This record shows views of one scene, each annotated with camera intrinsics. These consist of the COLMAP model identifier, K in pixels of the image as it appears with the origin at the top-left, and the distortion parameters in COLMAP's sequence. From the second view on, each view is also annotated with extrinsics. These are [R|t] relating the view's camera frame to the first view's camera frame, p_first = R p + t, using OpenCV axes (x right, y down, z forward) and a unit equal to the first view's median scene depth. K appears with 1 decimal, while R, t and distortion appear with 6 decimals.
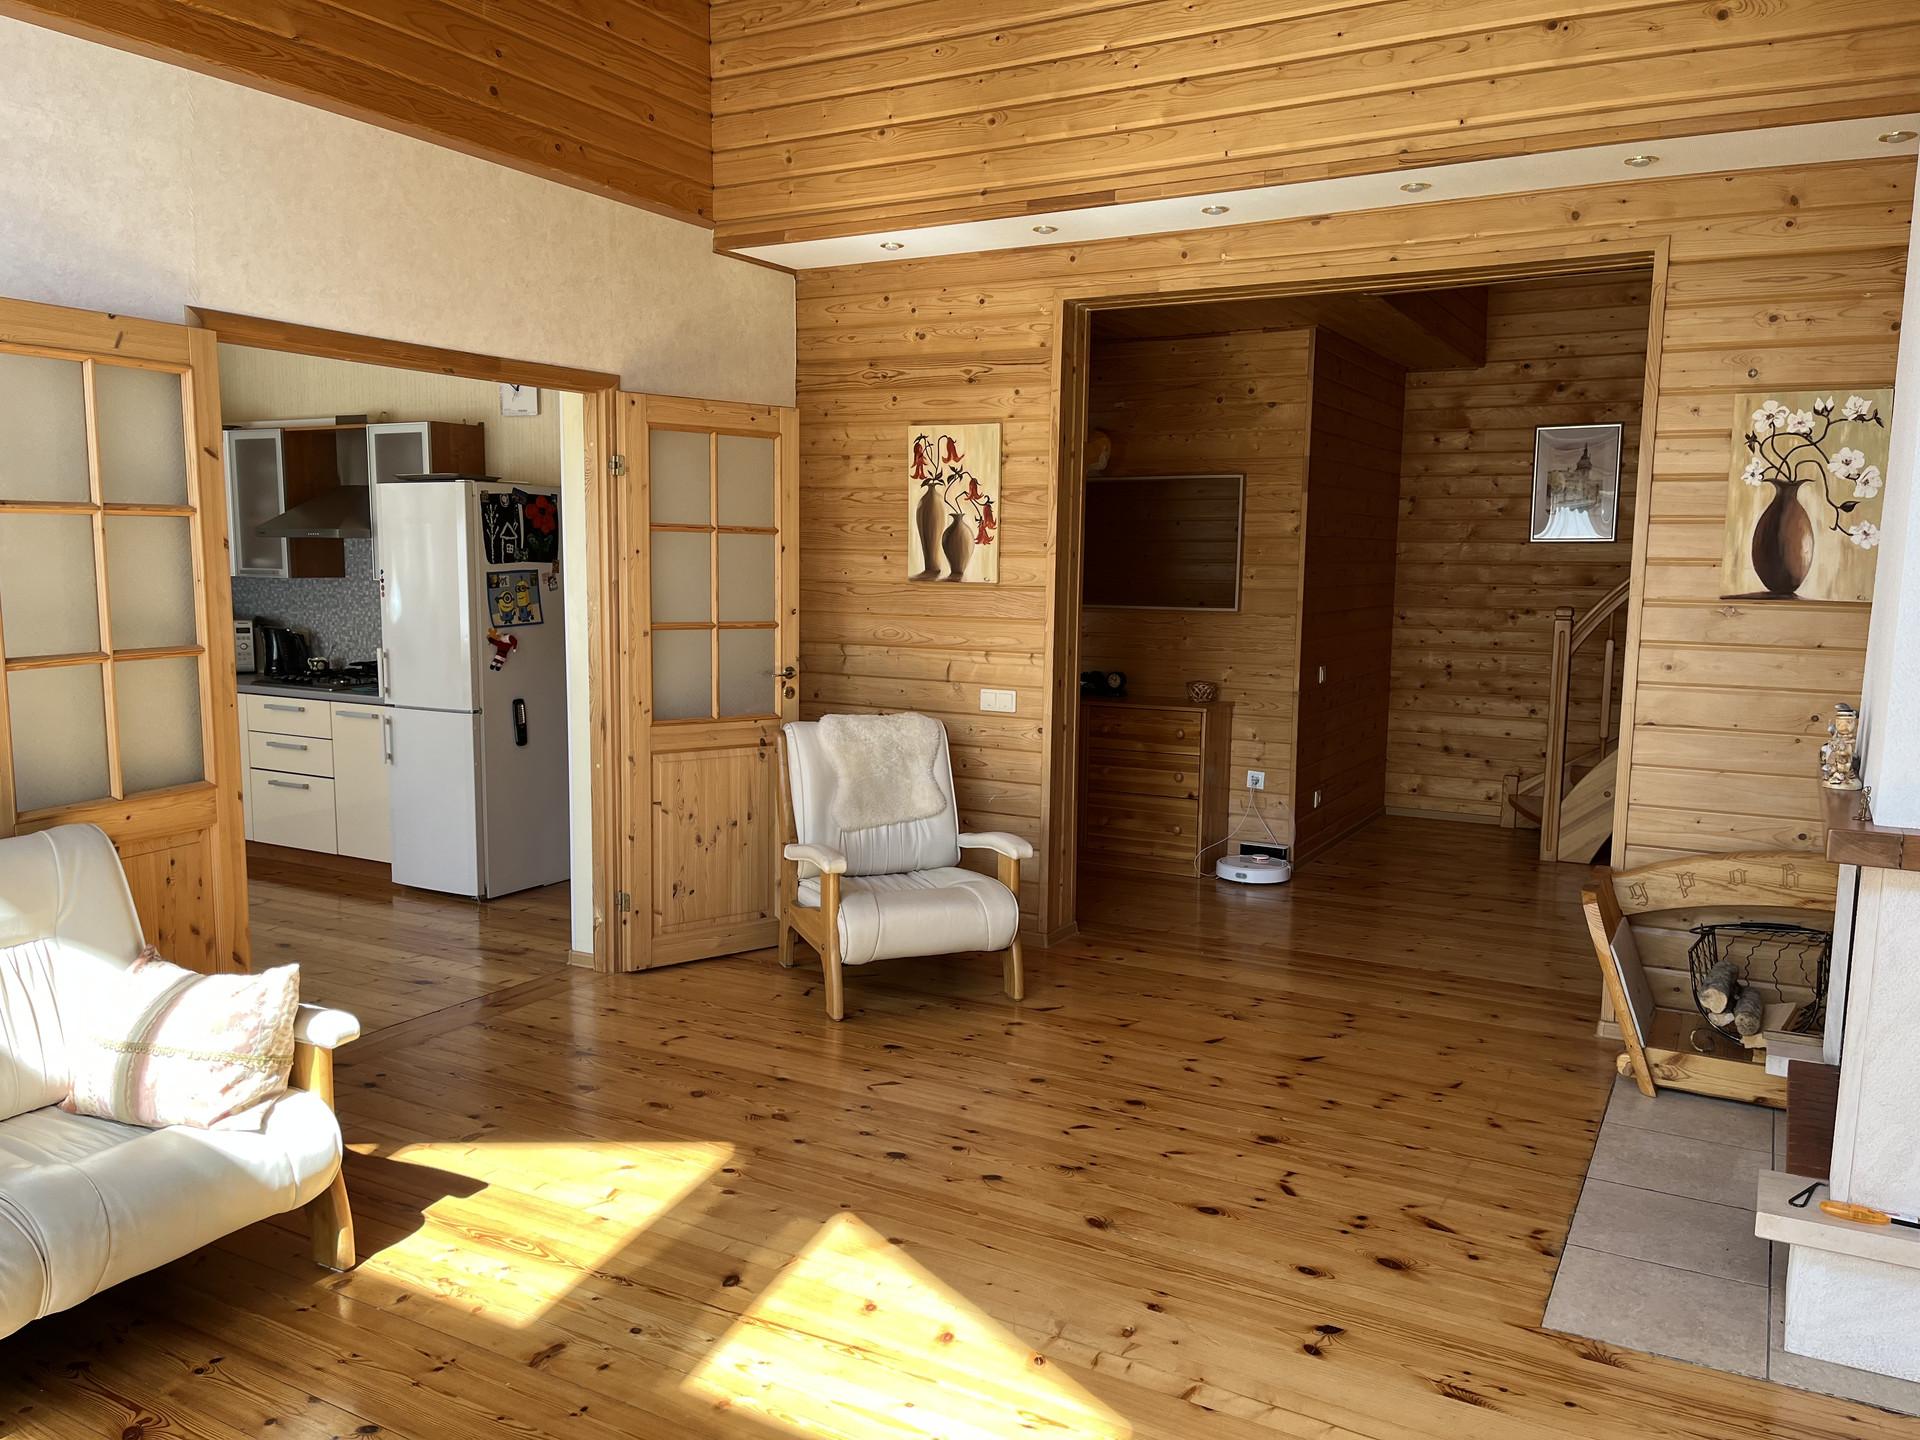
lens RADIAL K [[1449.9, 0, 955.1], [0, 1449.9, 724.8], [0, 0, 1]] dist [0.036383, -0.028378]
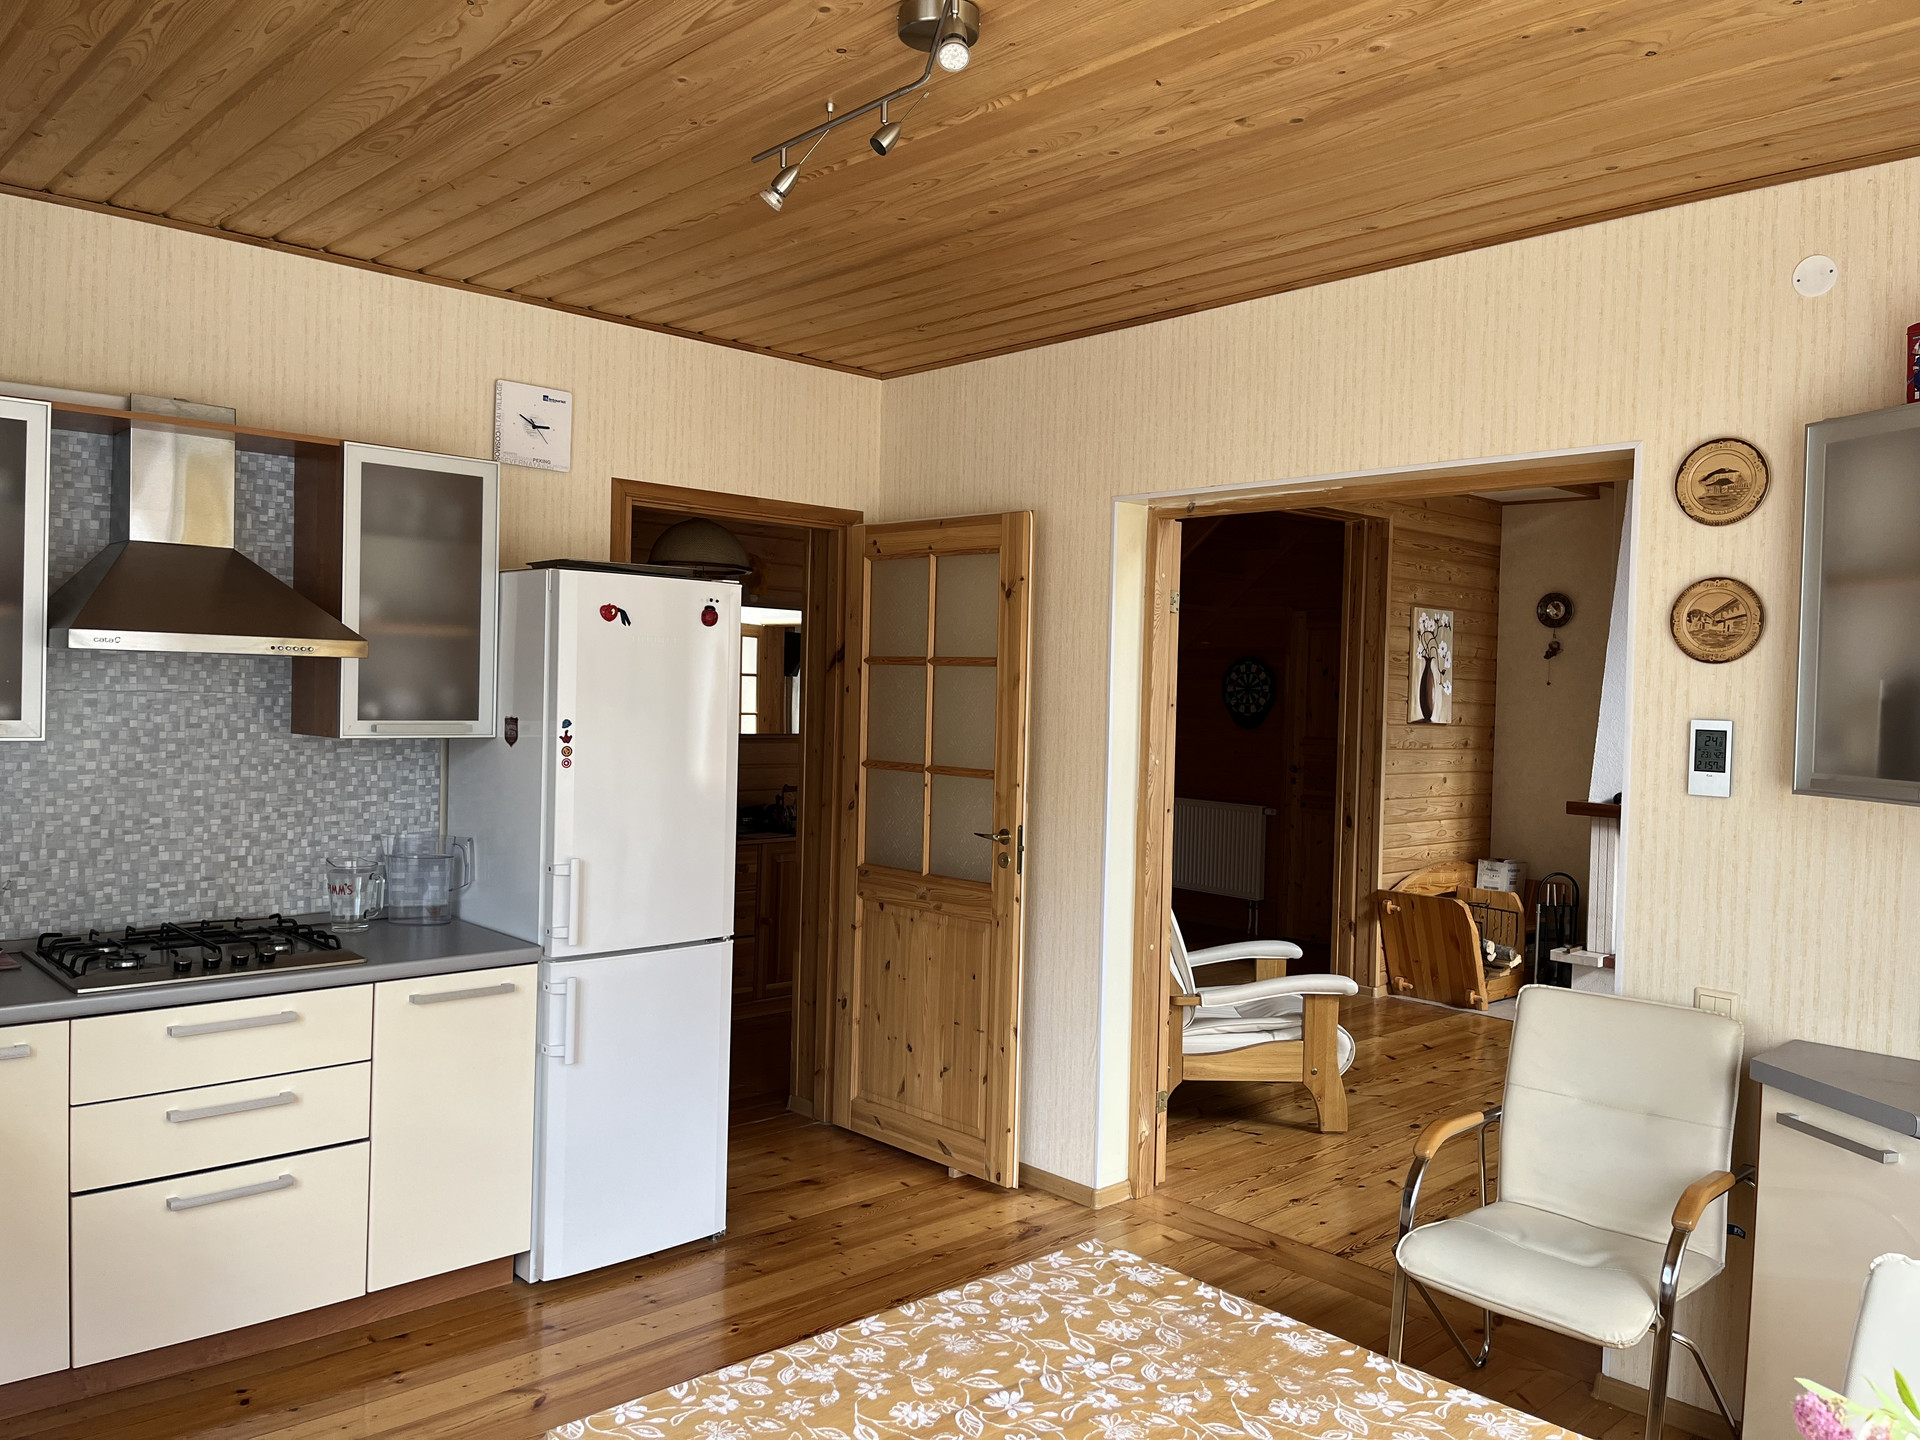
lens RADIAL K [[1449.9, 0, 961.5], [0, 1449.9, 718.2], [0, 0, 1]] dist [0.036383, -0.028378]
pose [[0.292298, -0.019759, 0.956123, -1.300176], [0.089589, 0.995956, -0.006807, -0.129919], [-0.952122, 0.087648, 0.292886, 1.017257]]
